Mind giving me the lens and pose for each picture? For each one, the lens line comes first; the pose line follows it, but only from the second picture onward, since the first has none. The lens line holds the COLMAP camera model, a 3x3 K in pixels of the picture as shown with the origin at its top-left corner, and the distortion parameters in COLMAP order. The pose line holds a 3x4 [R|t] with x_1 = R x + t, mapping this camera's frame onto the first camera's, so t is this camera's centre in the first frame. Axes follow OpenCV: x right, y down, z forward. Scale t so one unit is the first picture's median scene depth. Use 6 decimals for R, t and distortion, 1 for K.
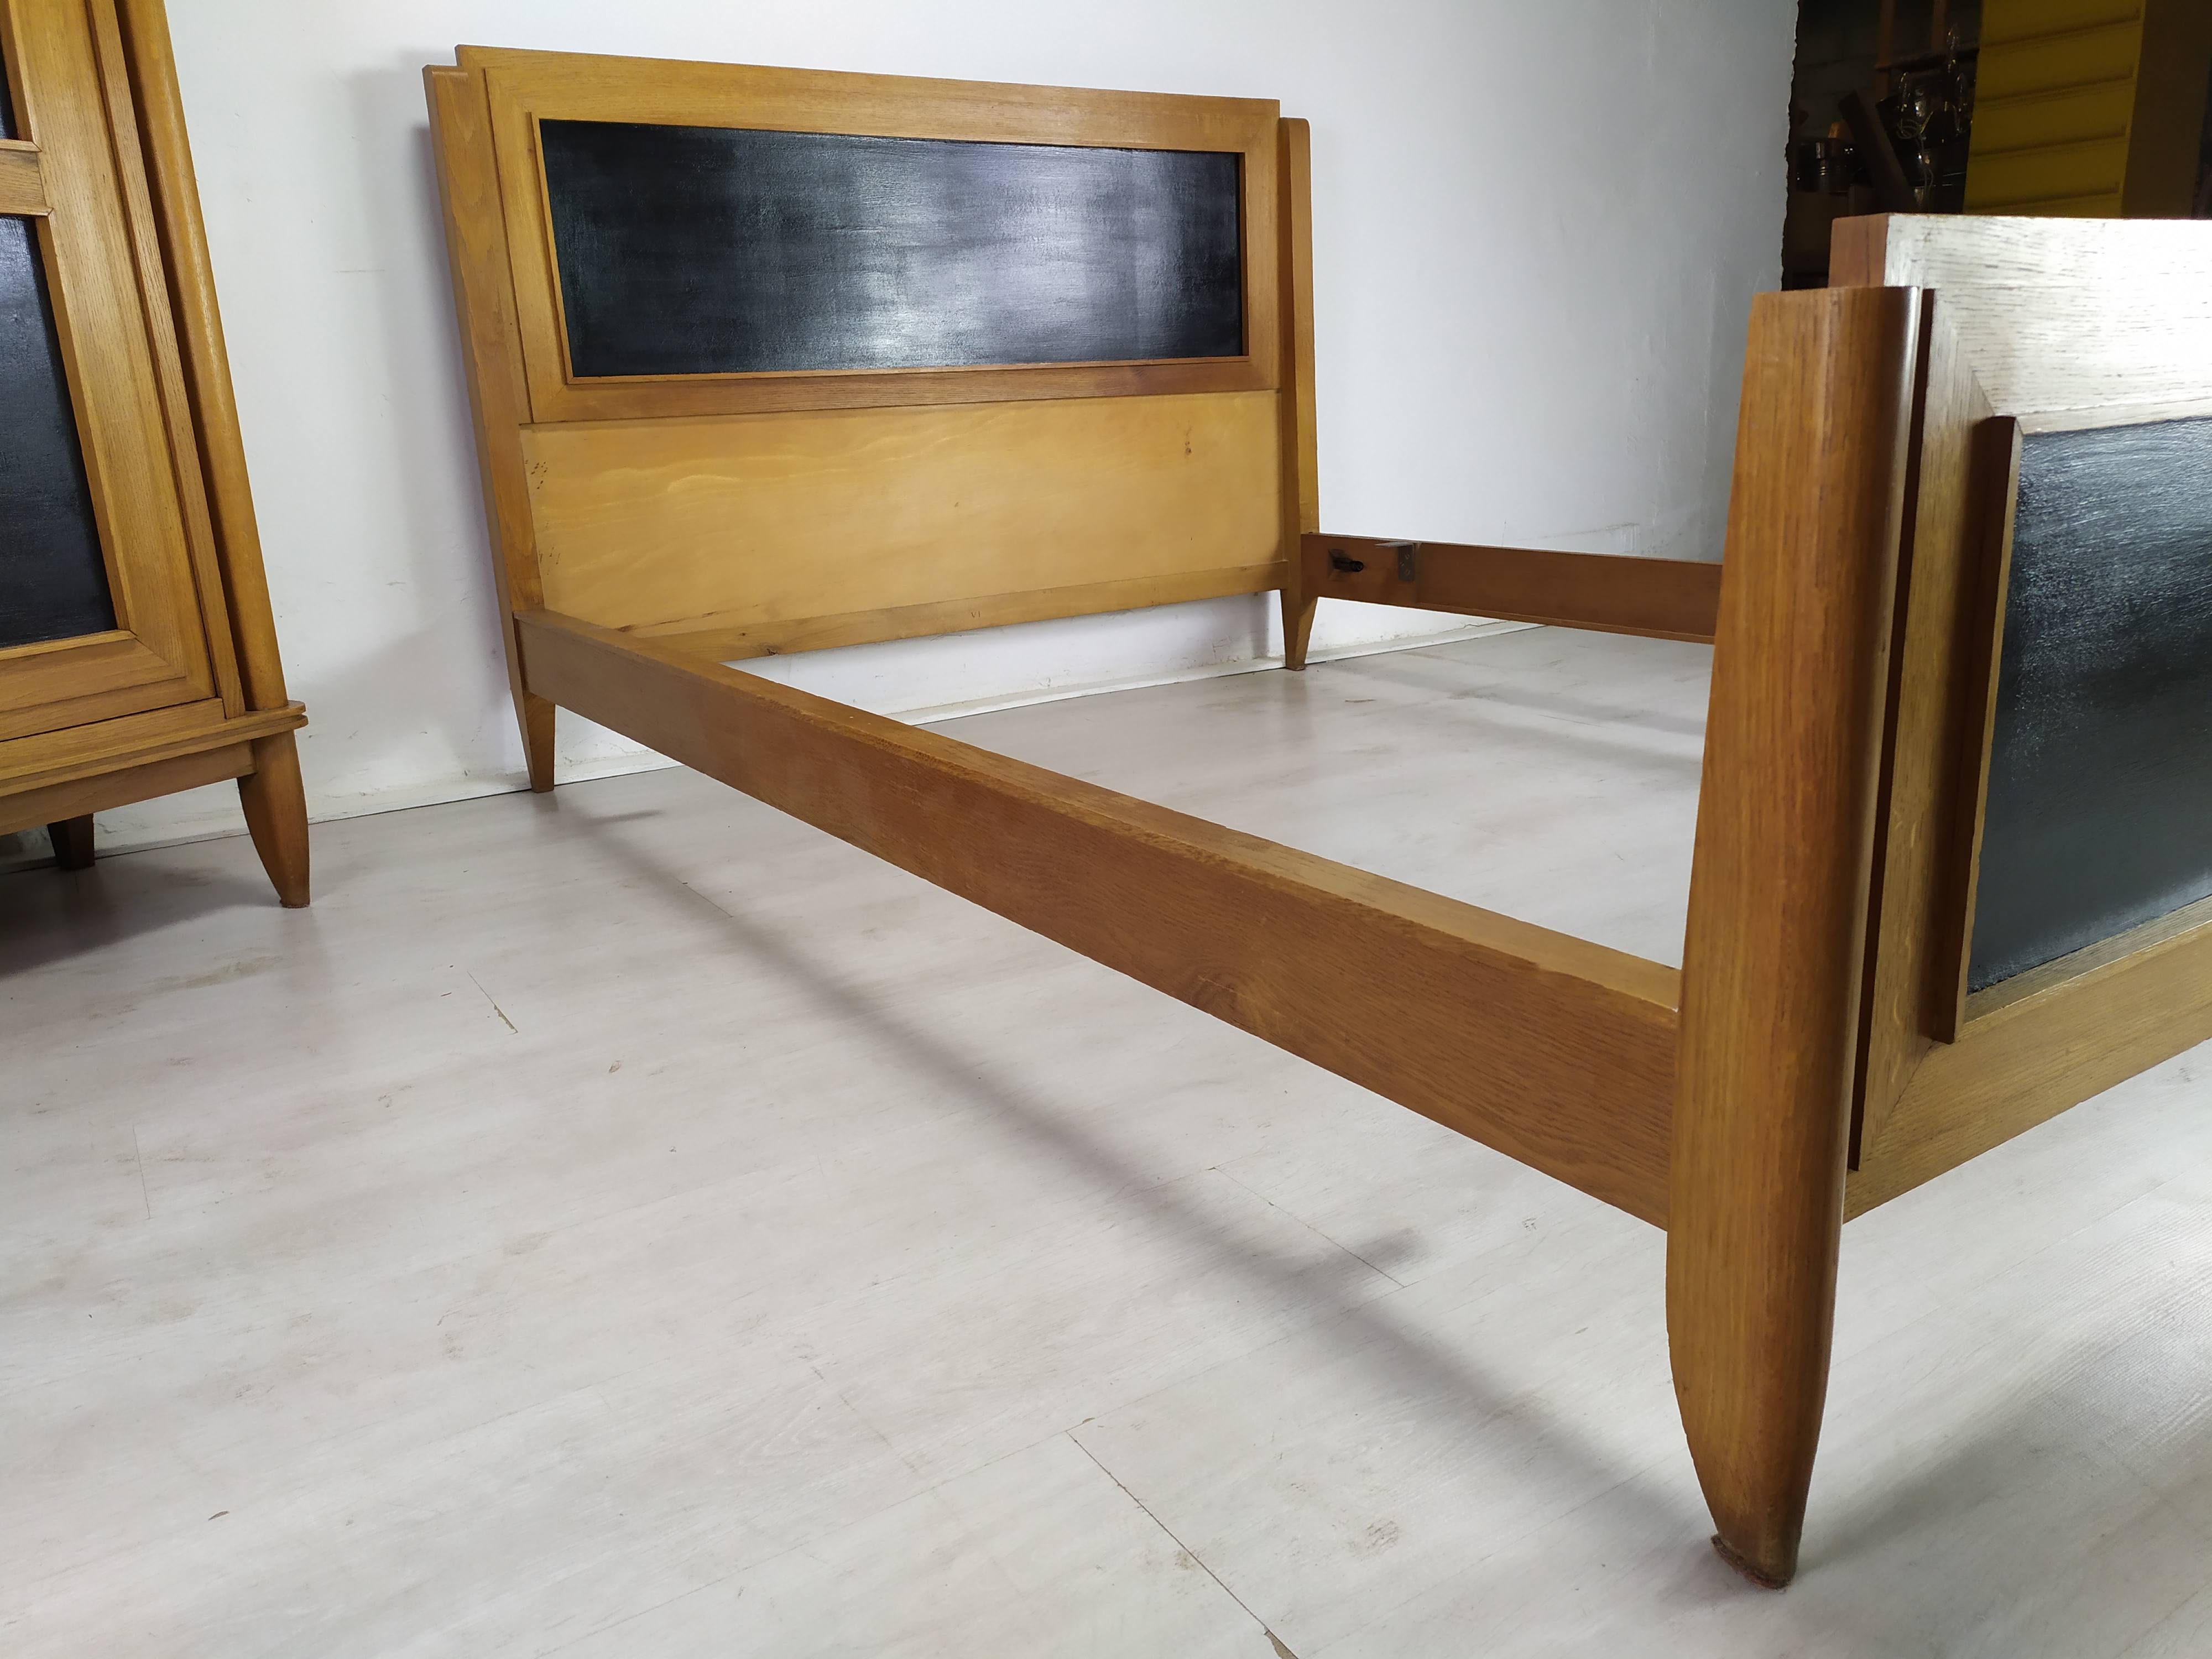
lens RADIAL K [[1664.2, 0, 1106.0], [0, 1664.2, 829.5], [0, 0, 1]] dist [0.078878, -0.097062]
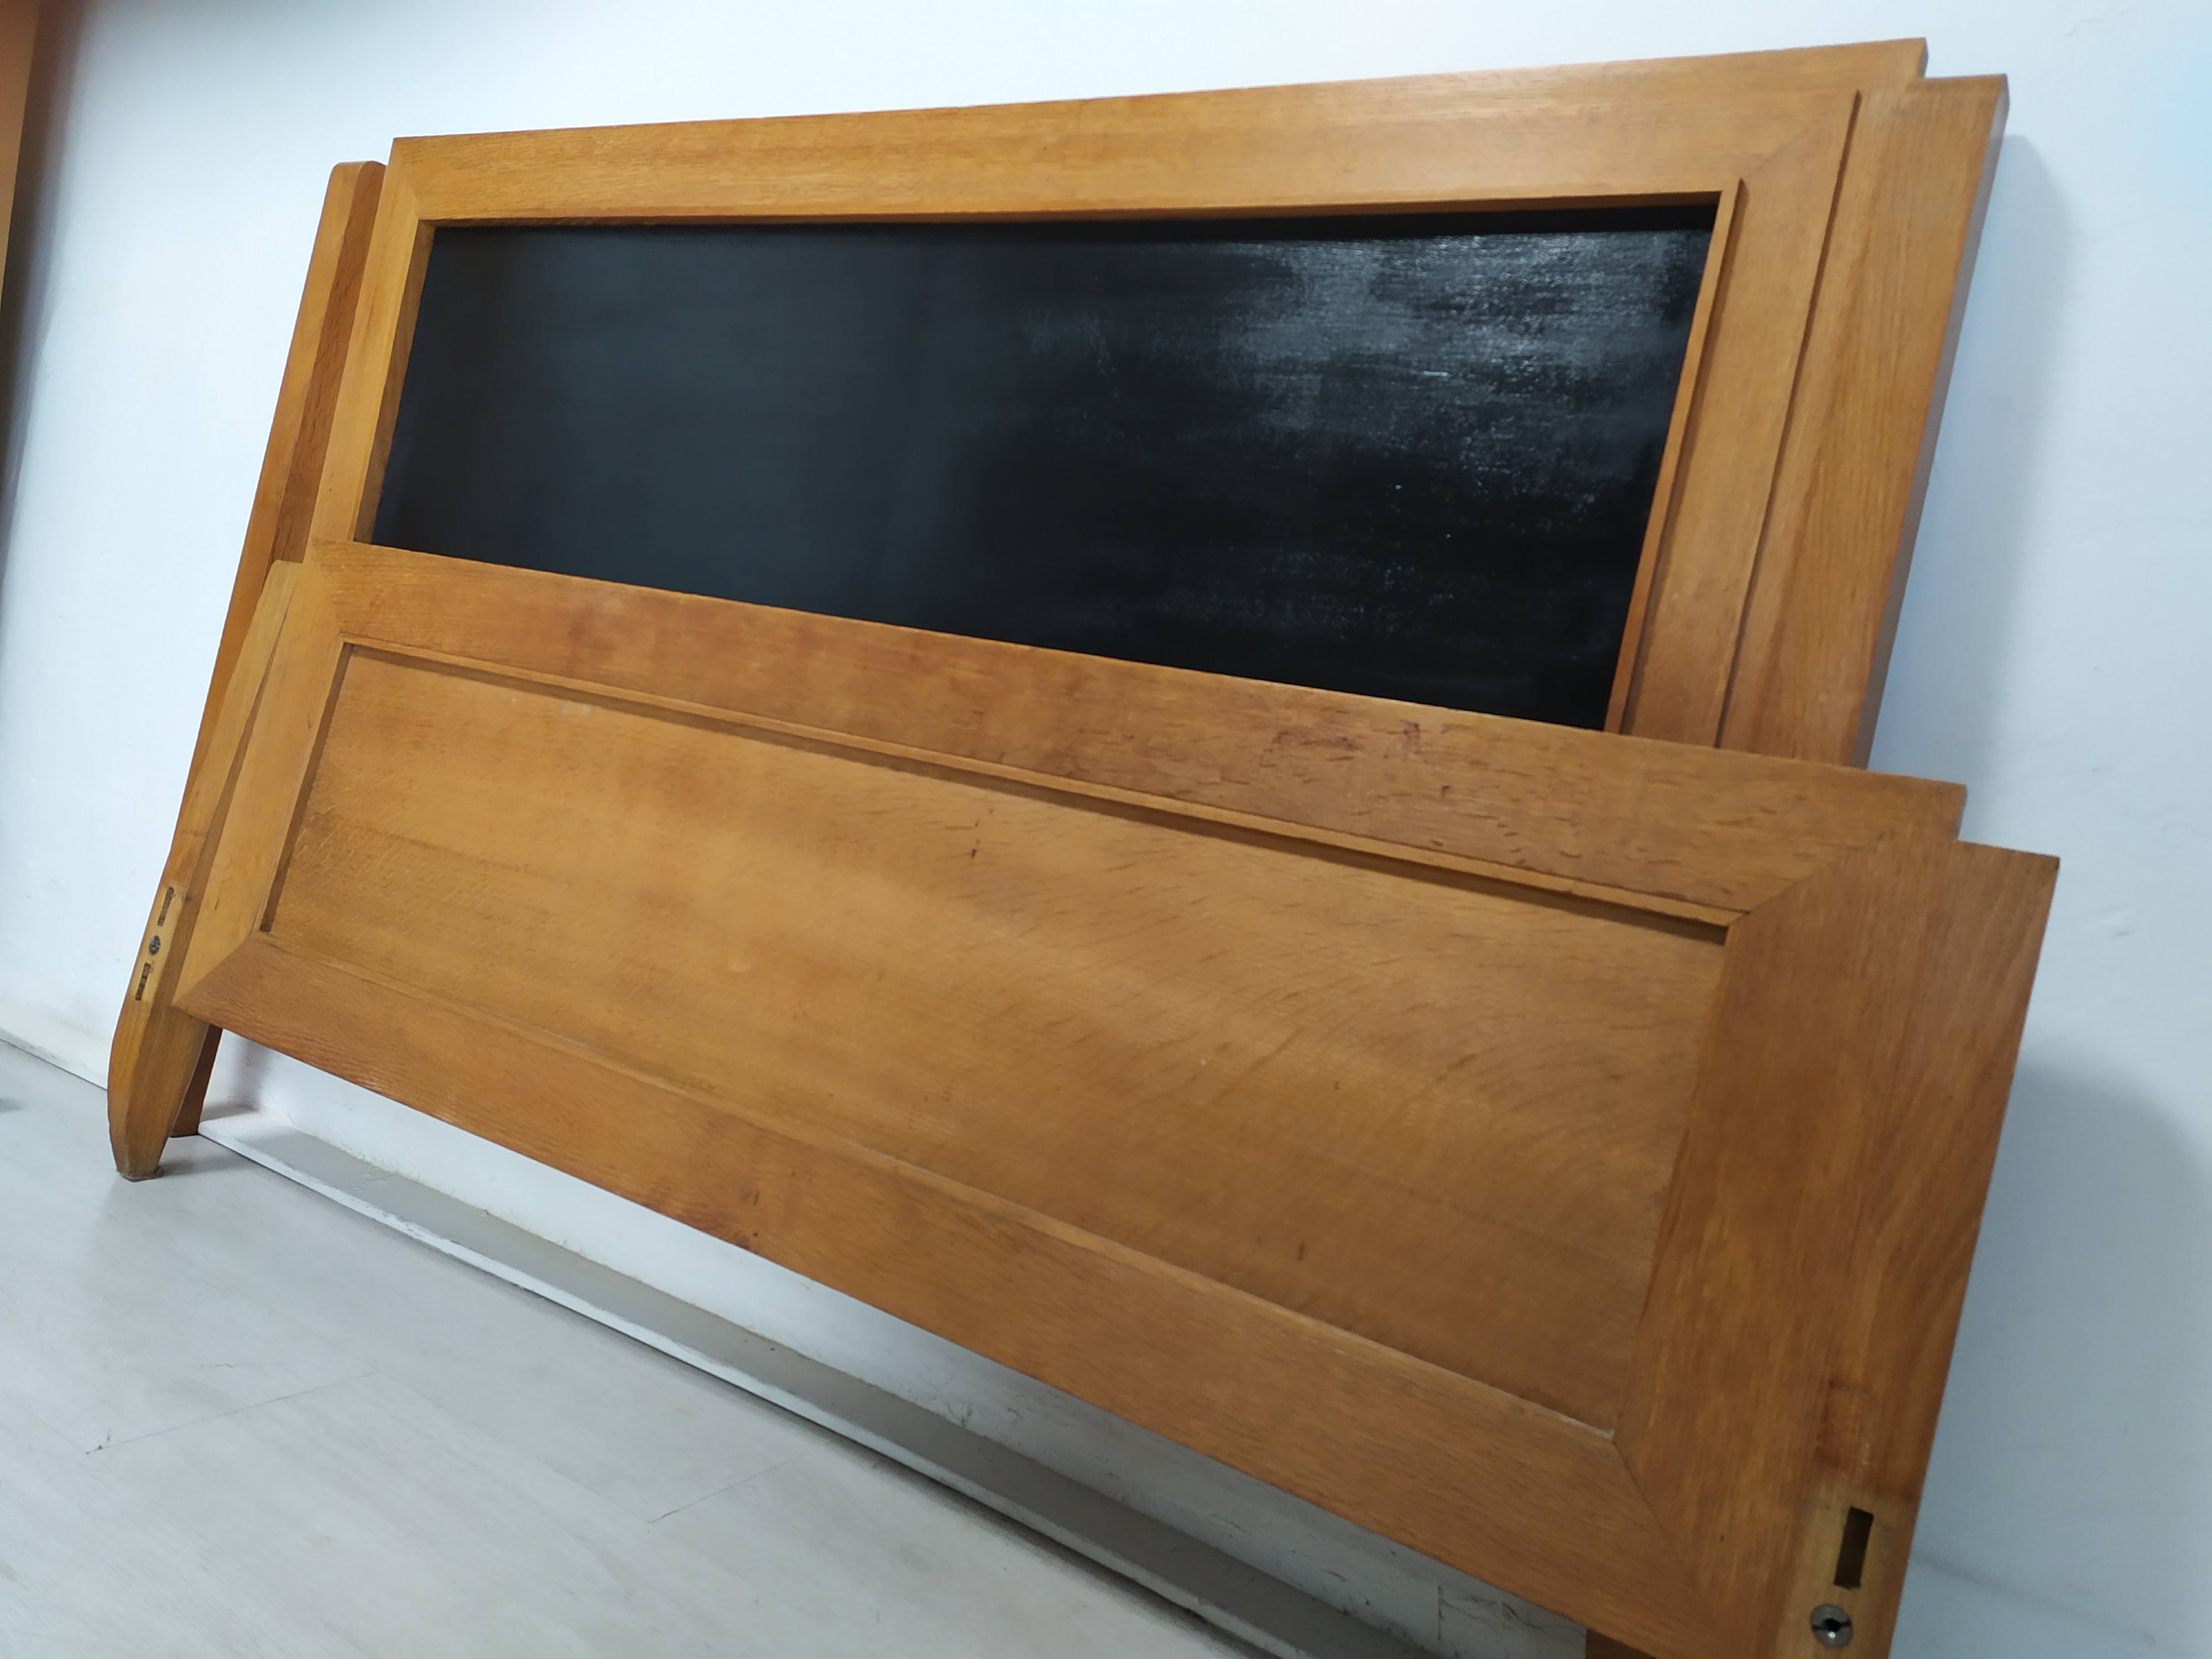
lens RADIAL K [[1664.2, 0, 1106.0], [0, 1664.2, 829.5], [0, 0, 1]] dist [0.078878, -0.097062]
pose [[0.410255, 0.128852, -0.902822, 0.413348], [-0.440776, 0.894676, -0.072605, -0.249505], [0.798378, 0.427729, 0.423840, 0.960837]]
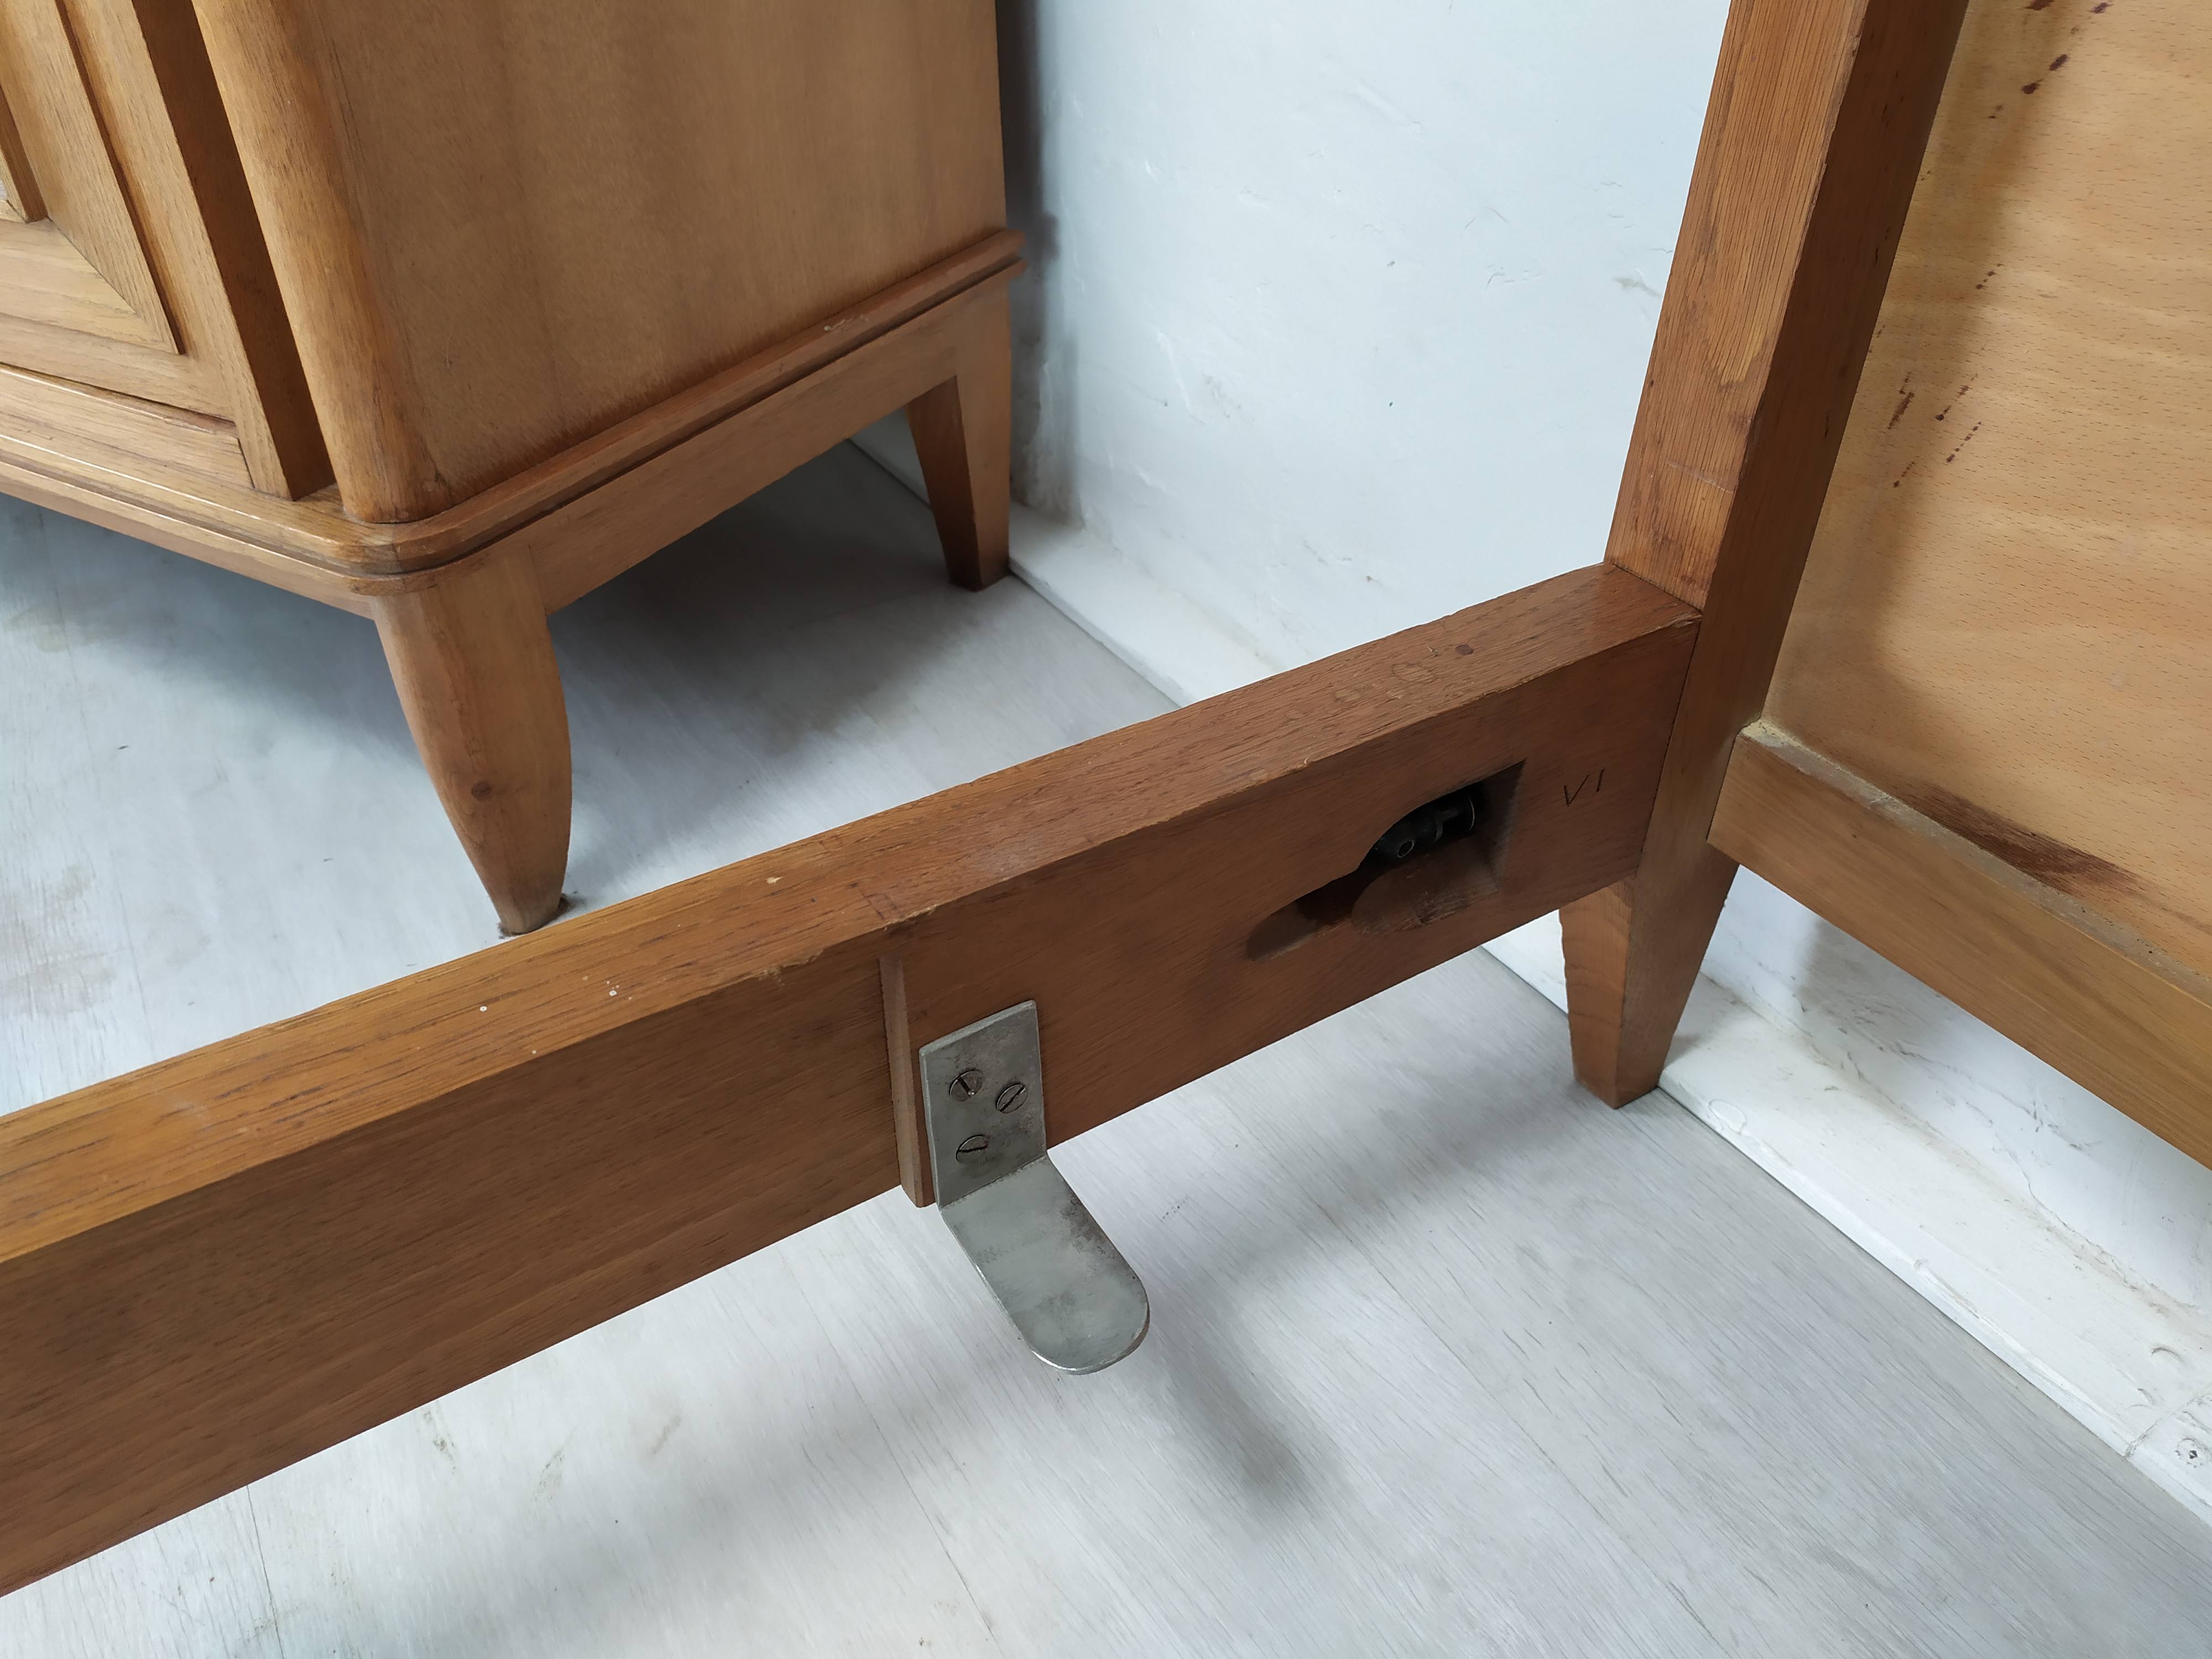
lens RADIAL K [[1680.7, 0, 1131.6], [0, 1680.7, 839.4], [0, 0, 1]] dist [0.070730, -0.112301]
pose [[-0.012613, 0.622567, -0.782465, -0.119823], [-0.268275, 0.751730, 0.602437, -0.221391], [0.963260, 0.217514, 0.157538, 0.855612]]
